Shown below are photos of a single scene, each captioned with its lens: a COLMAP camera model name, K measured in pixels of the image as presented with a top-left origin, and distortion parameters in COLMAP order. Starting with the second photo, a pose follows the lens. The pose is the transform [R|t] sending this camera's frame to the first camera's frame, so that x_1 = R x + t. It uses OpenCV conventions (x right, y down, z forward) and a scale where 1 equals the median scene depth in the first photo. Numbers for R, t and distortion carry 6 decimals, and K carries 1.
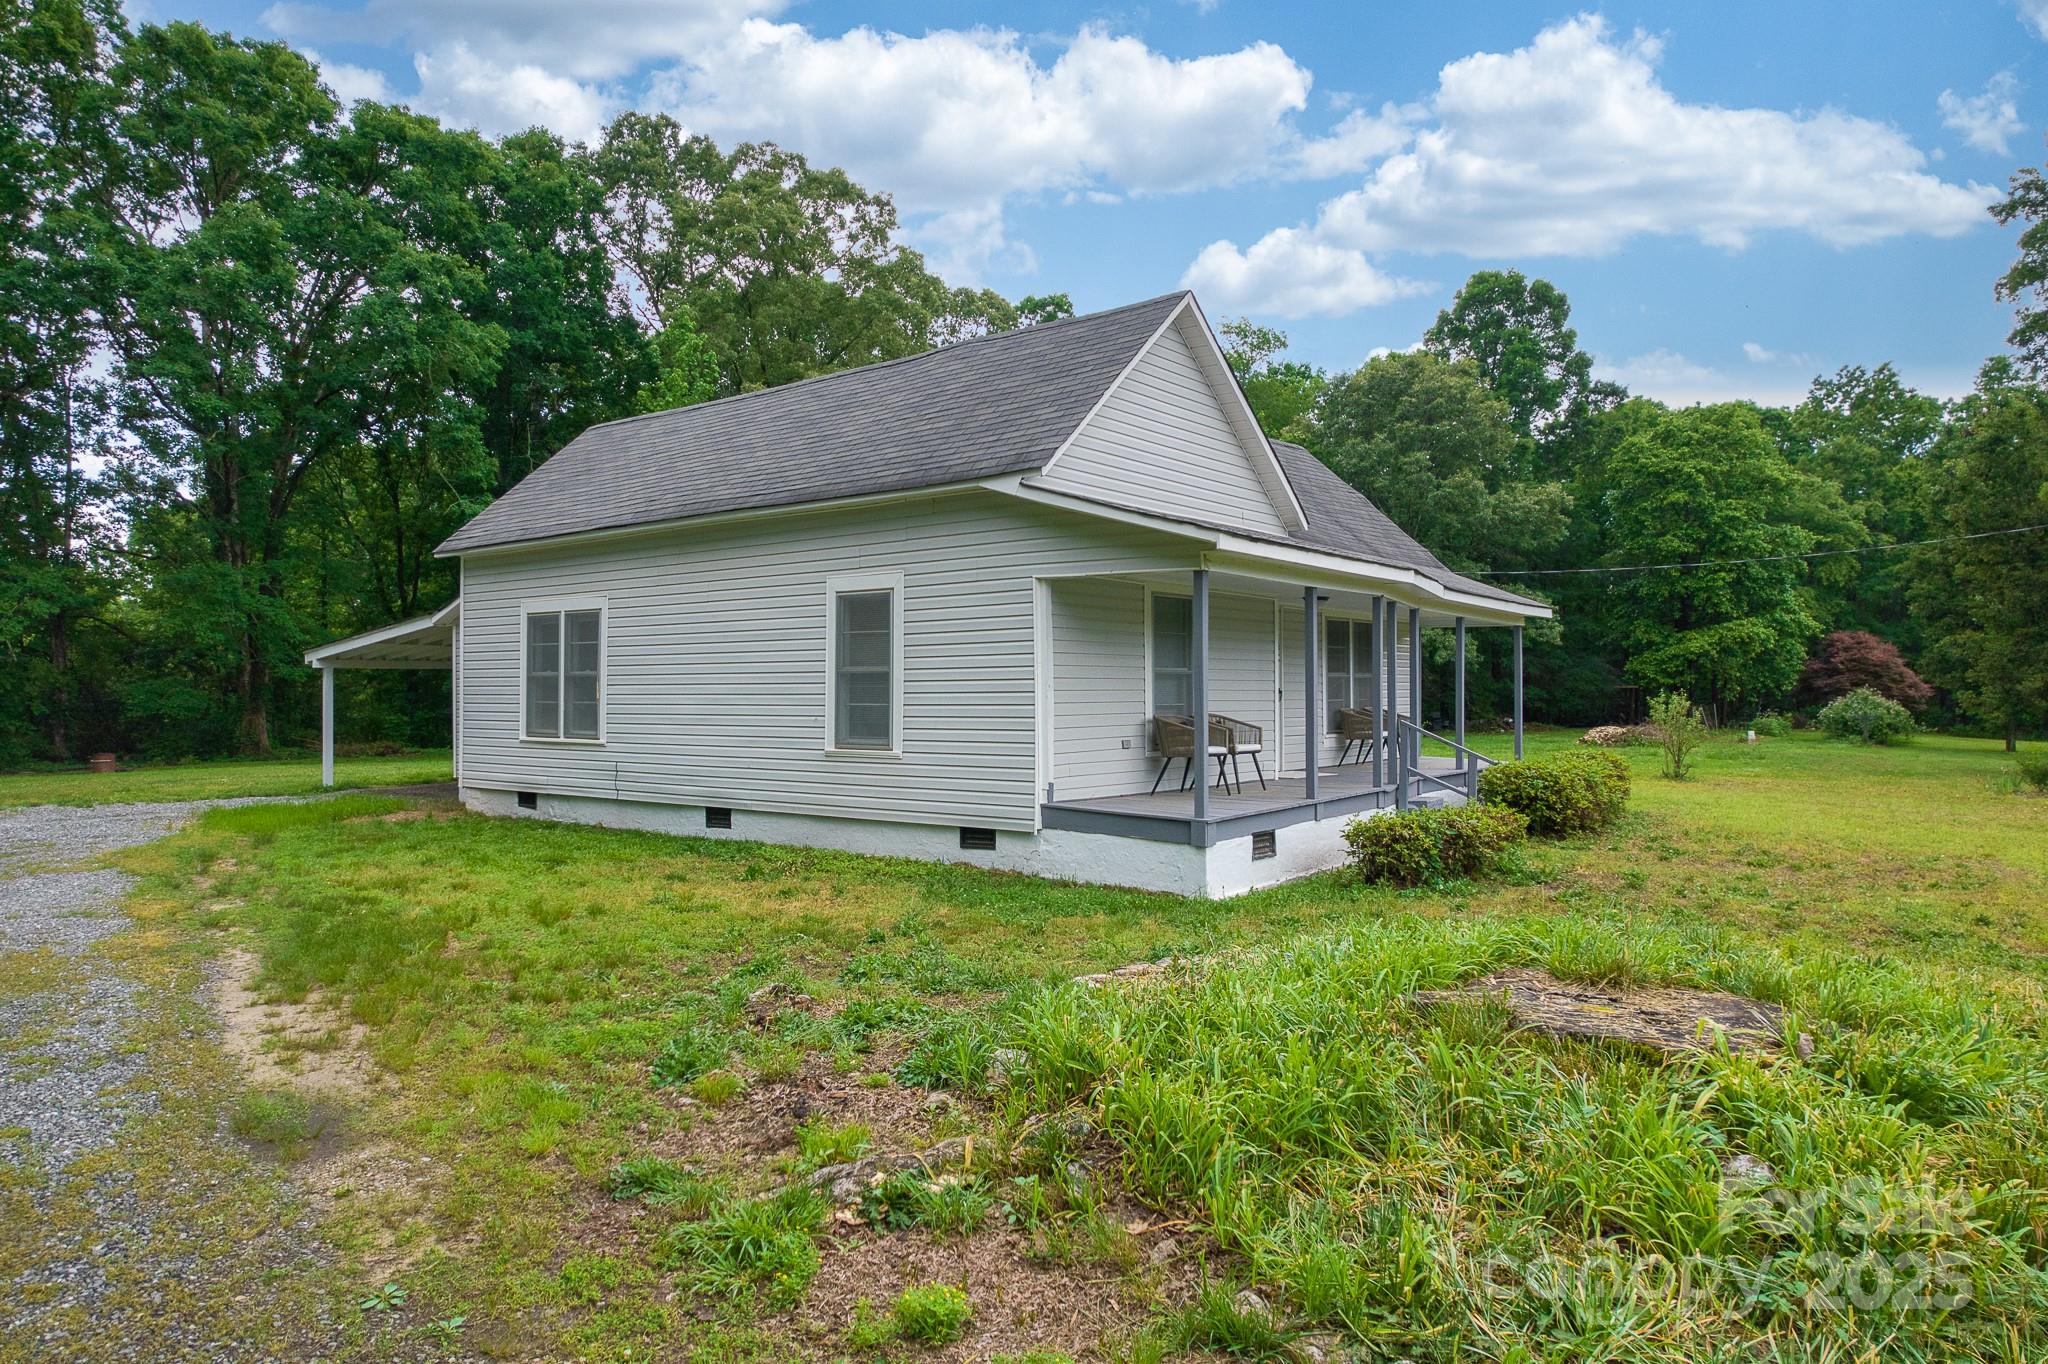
lens RADIAL K [[1306.3, 0, 1036.3], [0, 1306.3, 681.8], [0, 0, 1]] dist [-0.075123, 0.062274]
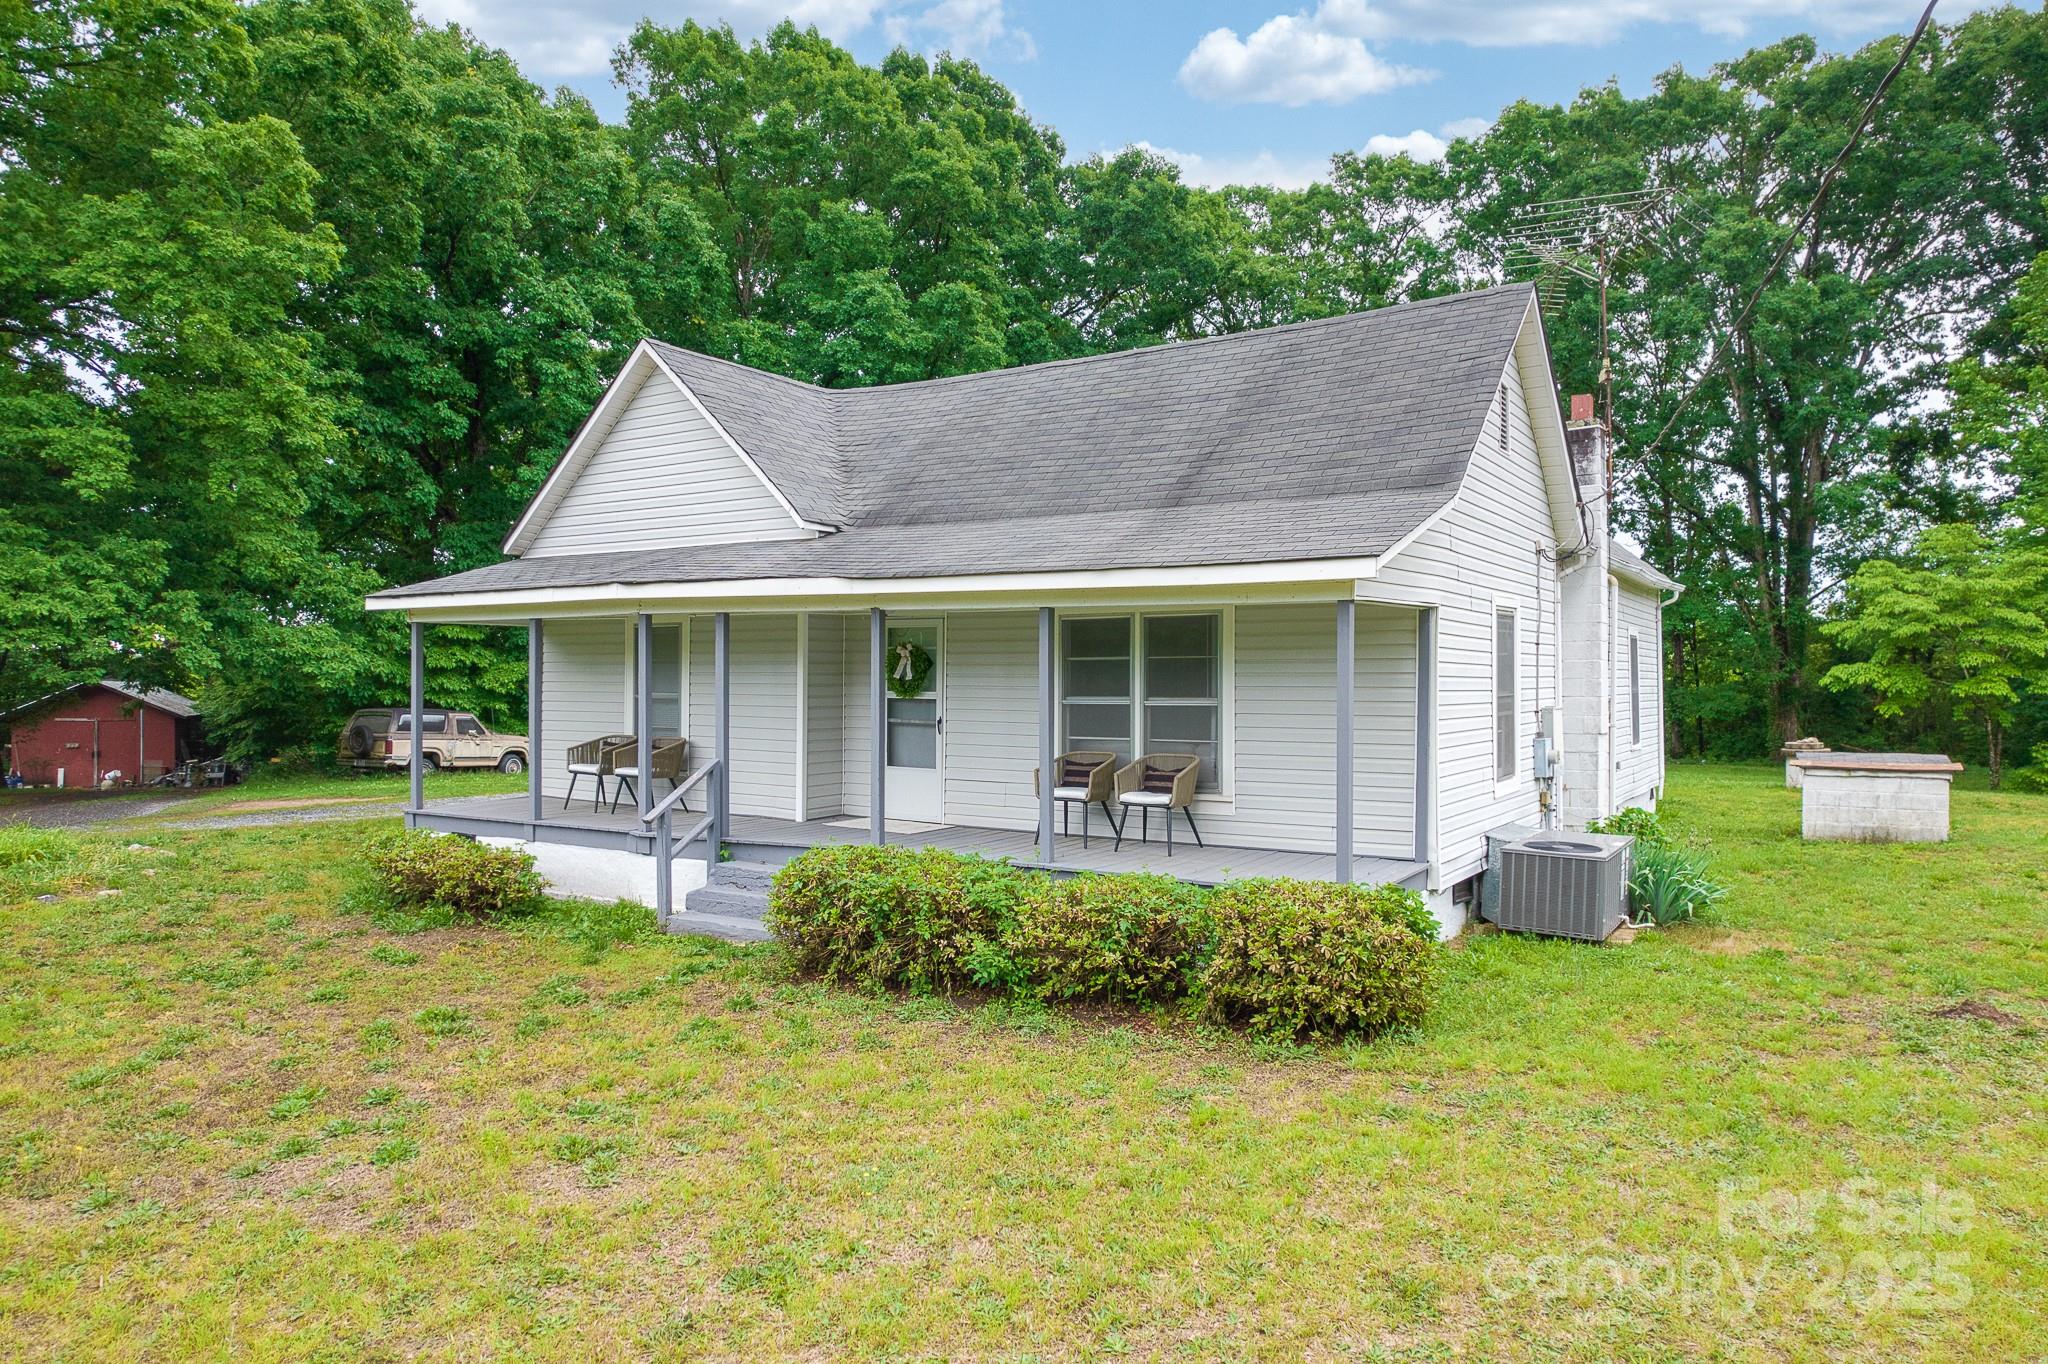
lens RADIAL K [[1310.3, 0, 1036.1], [0, 1310.3, 687.6], [0, 0, 1]] dist [-0.083599, 0.074912]
pose [[0.082895, 0.006886, -0.996534, 0.308137], [0.000376, 0.999976, 0.006941, -0.005798], [0.996558, -0.000950, 0.082891, 0.315303]]
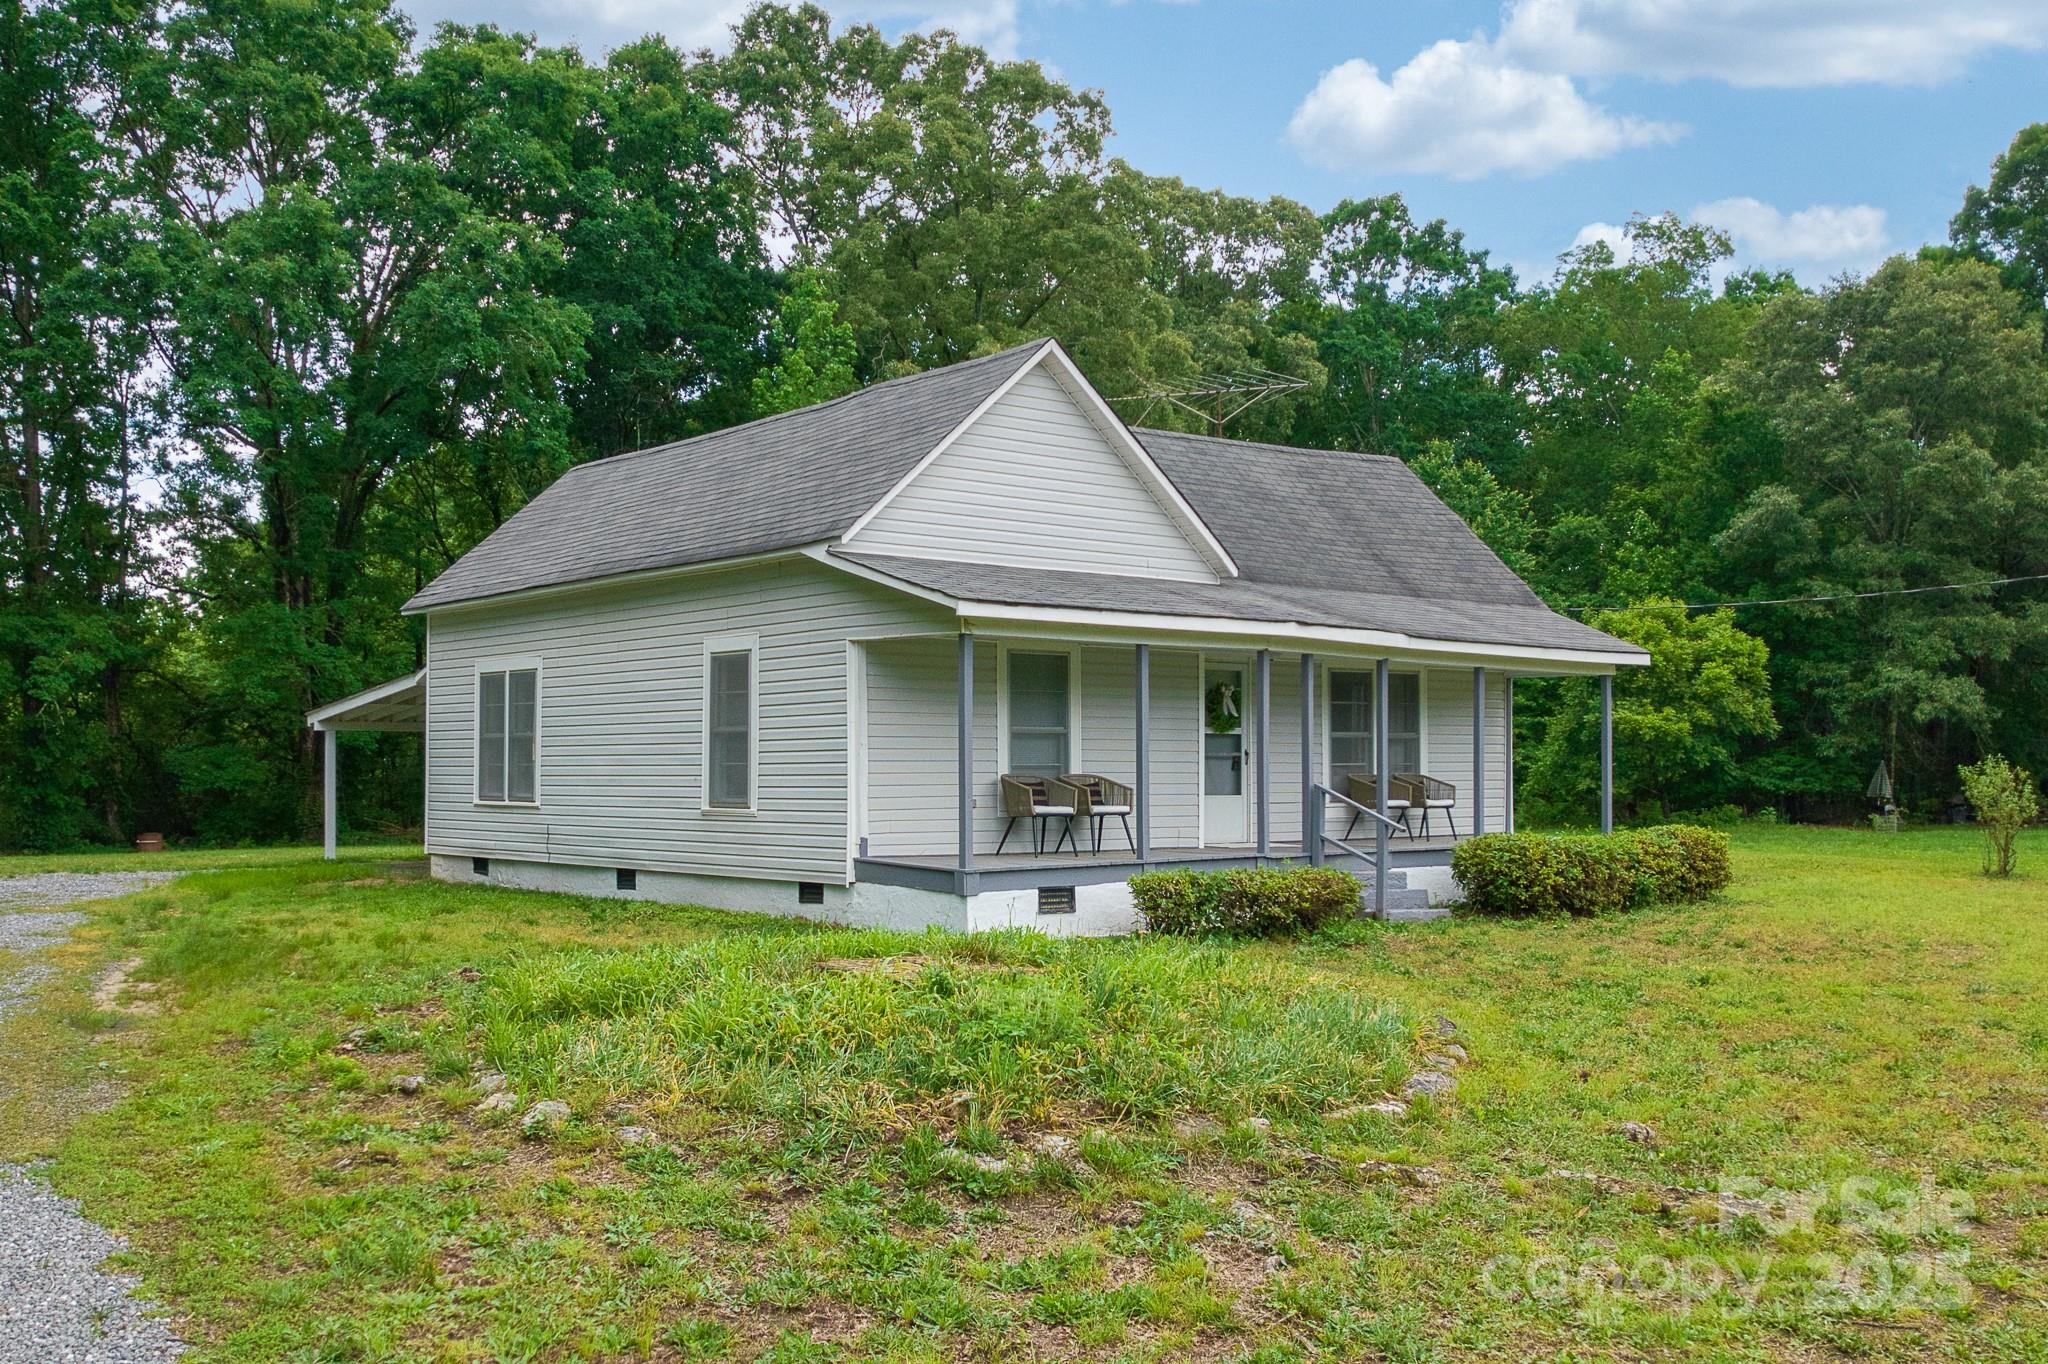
lens RADIAL K [[2002.9, 0, 1064.4], [0, 2002.9, 757.7], [0, 0, 1]] dist [-0.057459, -0.008280]
pose [[0.975893, 0.000280, -0.218249, 0.115802], [0.000186, 0.999998, 0.002112, 0.002365], [0.218249, -0.002102, 0.975891, -0.116525]]
